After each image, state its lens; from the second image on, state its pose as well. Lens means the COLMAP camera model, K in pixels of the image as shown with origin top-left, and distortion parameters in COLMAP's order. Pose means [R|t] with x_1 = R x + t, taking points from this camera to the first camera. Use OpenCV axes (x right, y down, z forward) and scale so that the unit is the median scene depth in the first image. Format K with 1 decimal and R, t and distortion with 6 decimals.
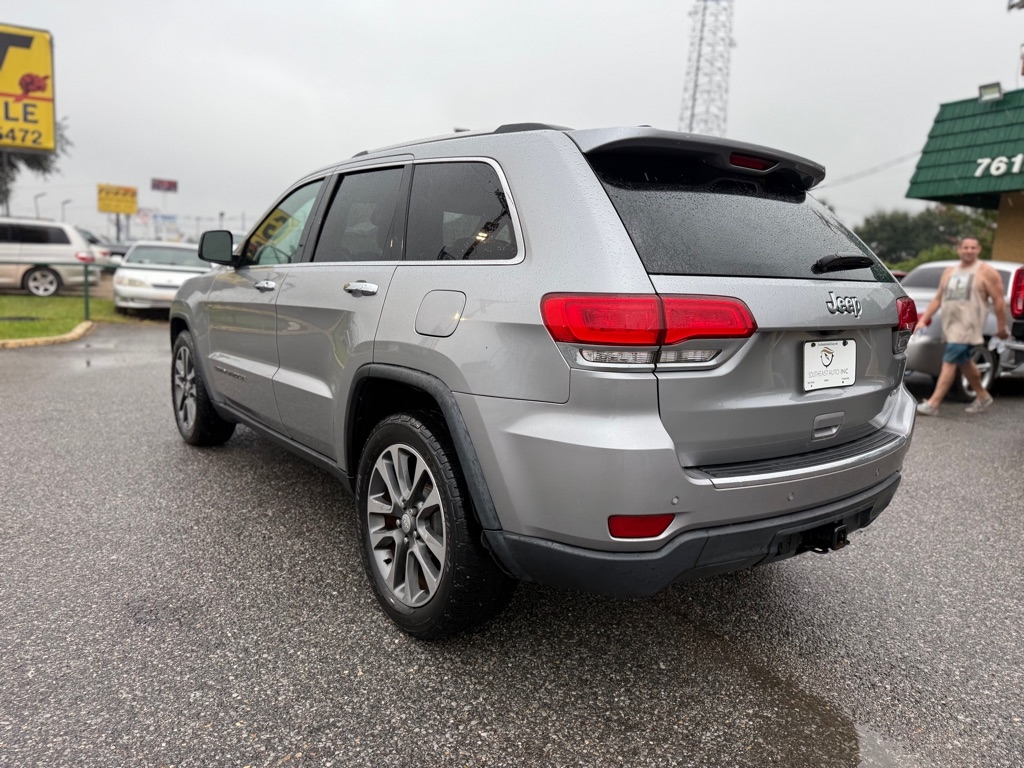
lens RADIAL K [[712.2, 0, 512.0], [0, 712.2, 384.0], [0, 0, 1]] dist [0.061865, -0.077957]
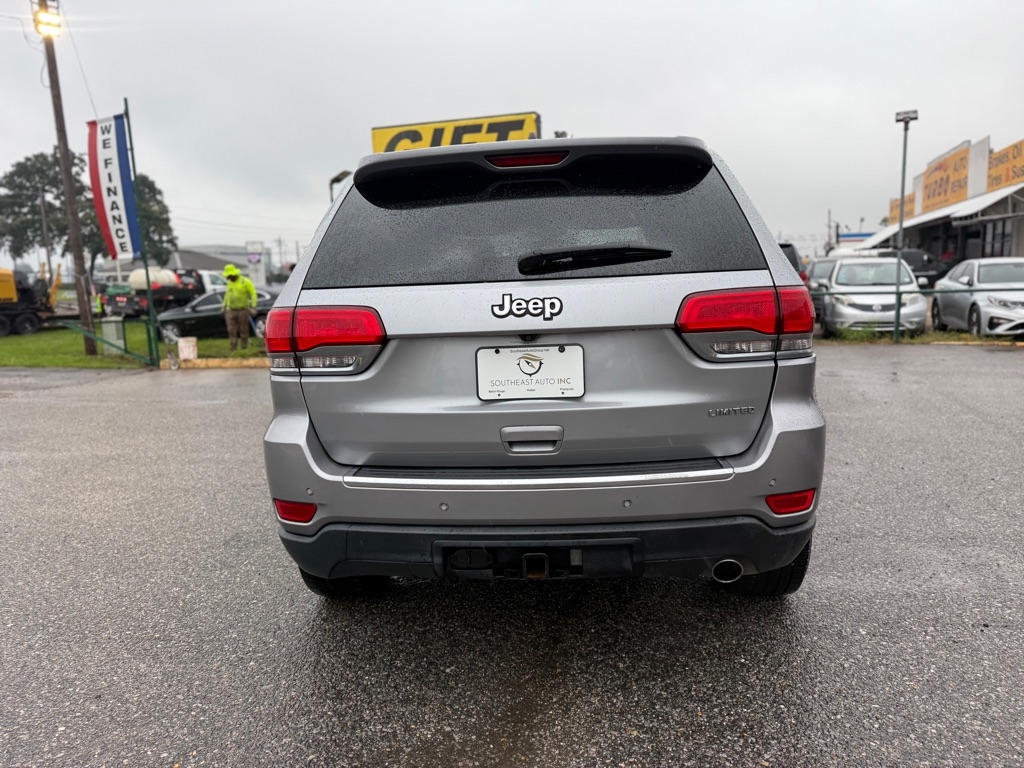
lens RADIAL K [[715.6, 0, 509.9], [0, 715.6, 367.9], [0, 0, 1]] dist [0.068908, -0.081552]
pose [[0.748440, 0.003421, -0.663194, 0.976604], [-0.033957, 0.998873, -0.033170, -0.001888], [0.662333, 0.047346, 0.747712, 0.283497]]
